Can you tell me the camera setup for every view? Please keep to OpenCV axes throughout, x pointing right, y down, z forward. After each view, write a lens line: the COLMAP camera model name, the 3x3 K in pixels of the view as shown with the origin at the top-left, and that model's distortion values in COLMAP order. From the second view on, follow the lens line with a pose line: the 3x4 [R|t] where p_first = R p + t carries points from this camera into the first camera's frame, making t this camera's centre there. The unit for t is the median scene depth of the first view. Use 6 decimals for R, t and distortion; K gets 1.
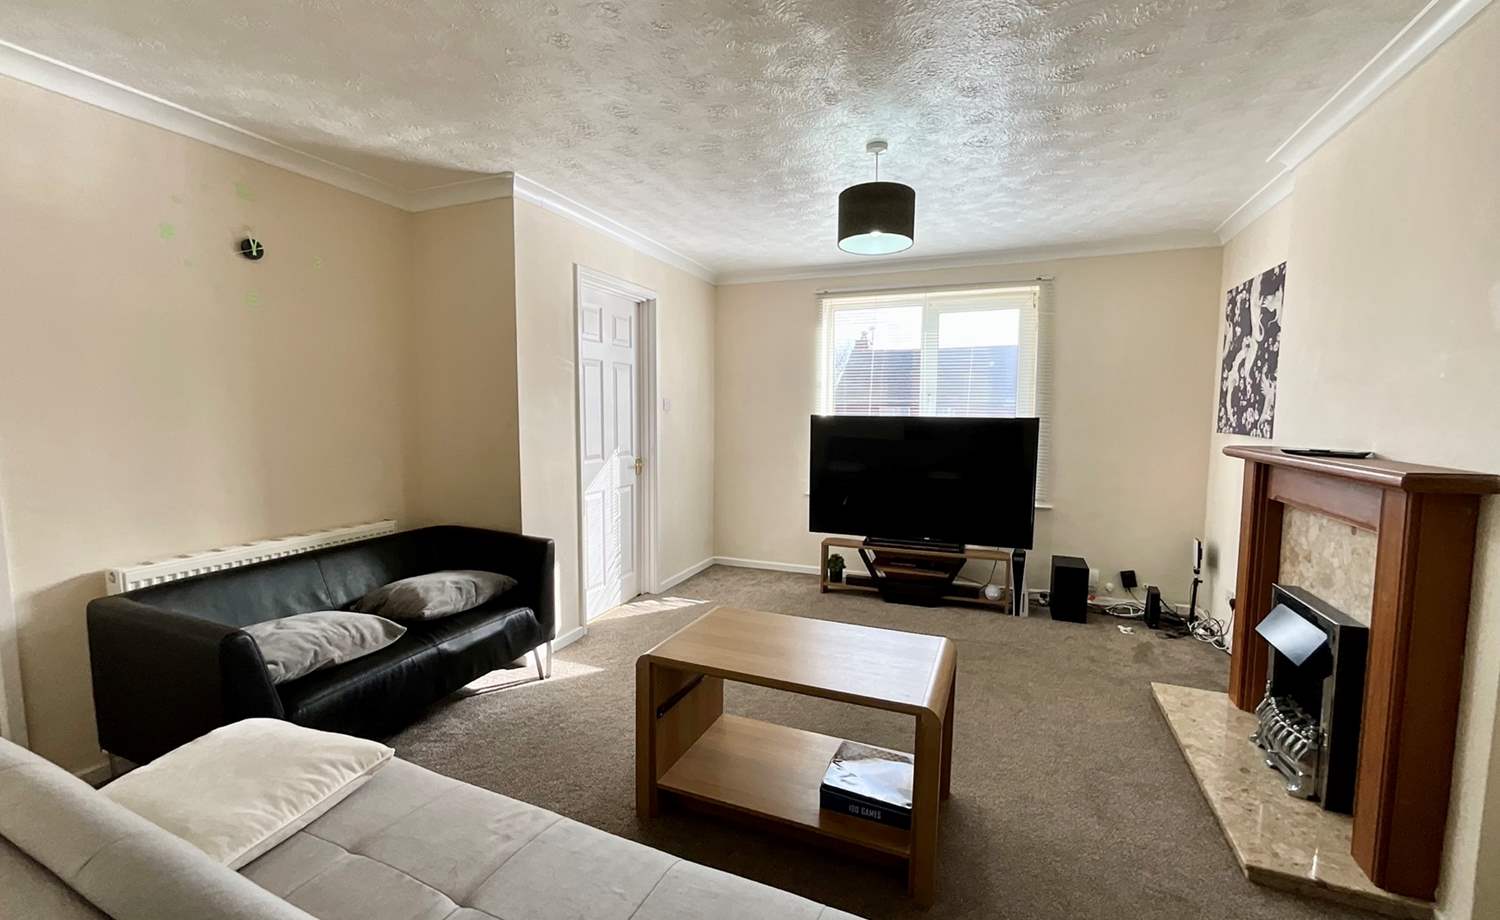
lens RADIAL K [[605.9, 0, 750.0], [0, 605.9, 460.0], [0, 0, 1]] dist [-0.000389, -0.000011]
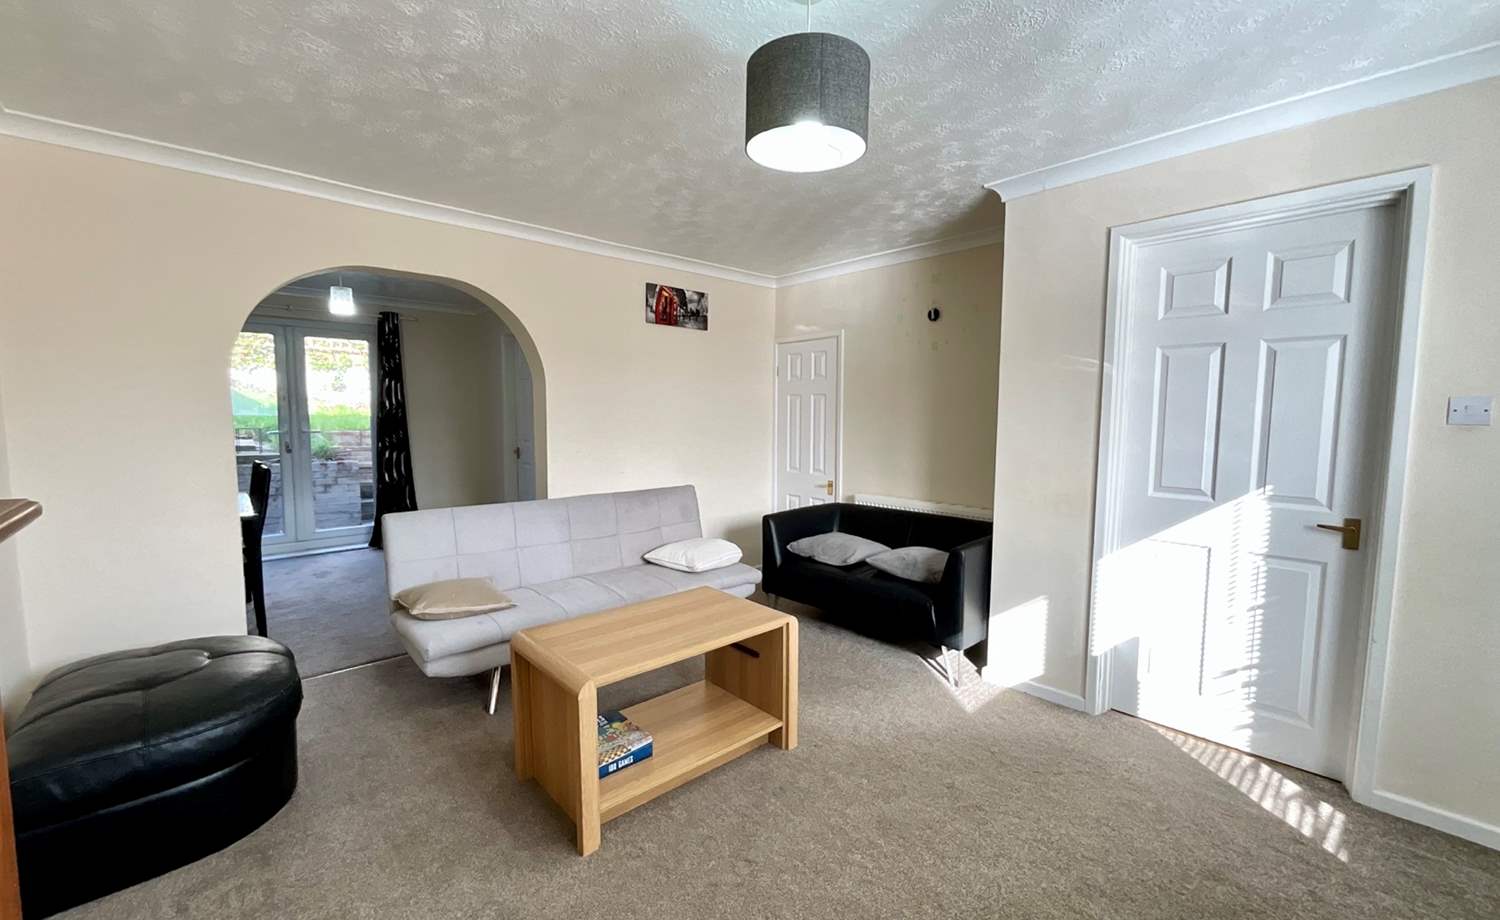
lens RADIAL K [[605.9, 0, 750.0], [0, 605.9, 460.0], [0, 0, 1]] dist [-0.000389, -0.000011]
pose [[-0.422202, 0.061614, -0.904406, 0.517562], [-0.086632, 0.990379, 0.107913, -0.065588], [0.902353, 0.123911, -0.412802, 0.800712]]
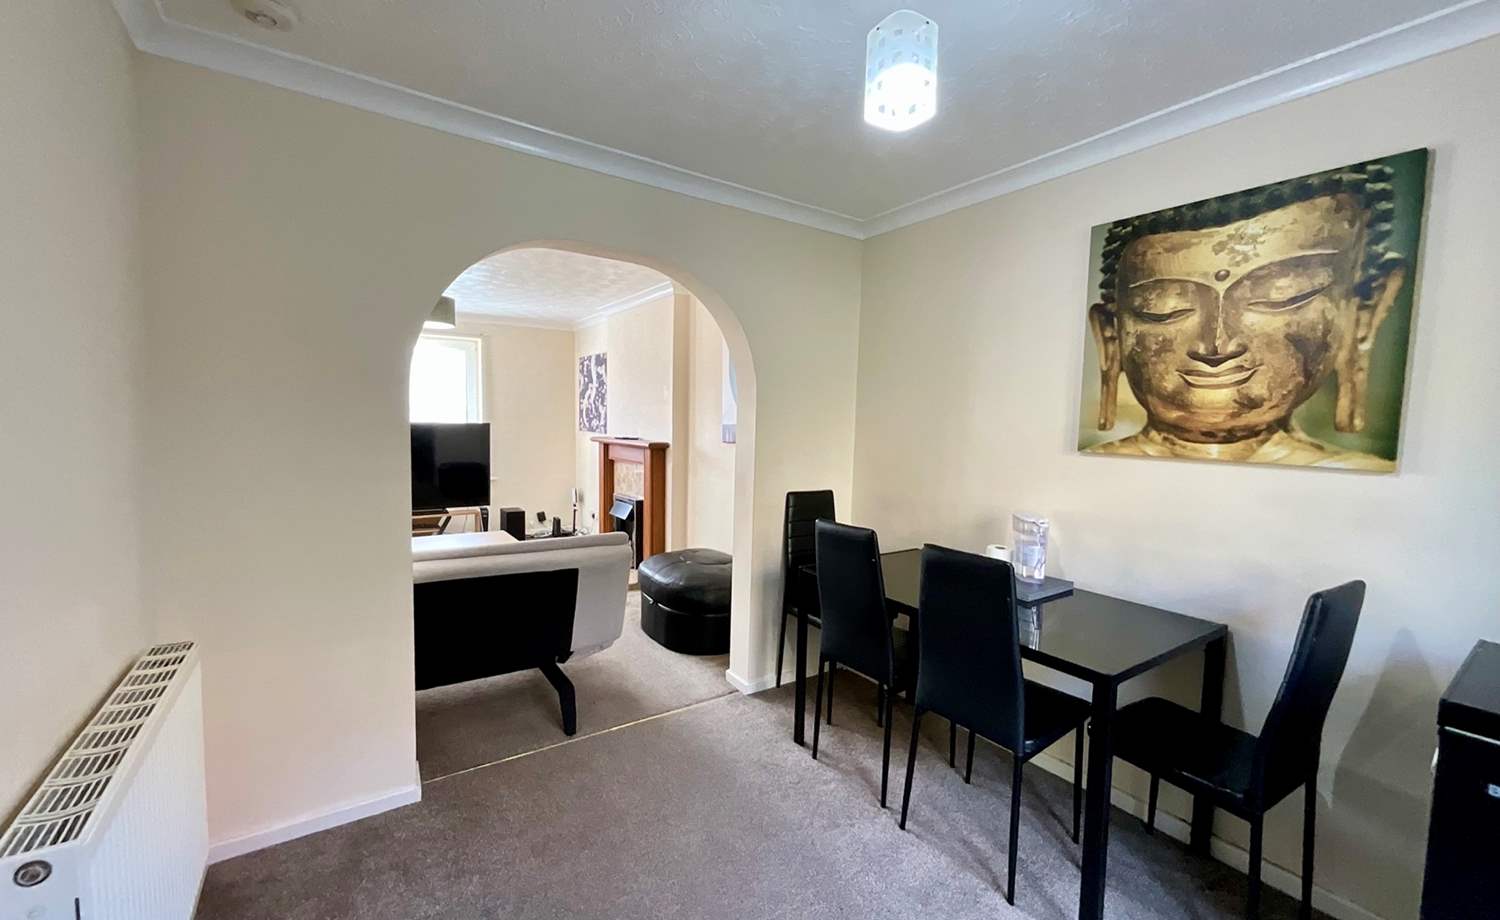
lens RADIAL K [[605.9, 0, 750.0], [0, 605.9, 460.0], [0, 0, 1]] dist [-0.000389, -0.000011]
pose [[0.542741, -0.050658, 0.838371, -0.604302], [0.053451, 0.998239, 0.025715, 0.028654], [-0.838198, 0.030855, 0.544493, -0.545318]]
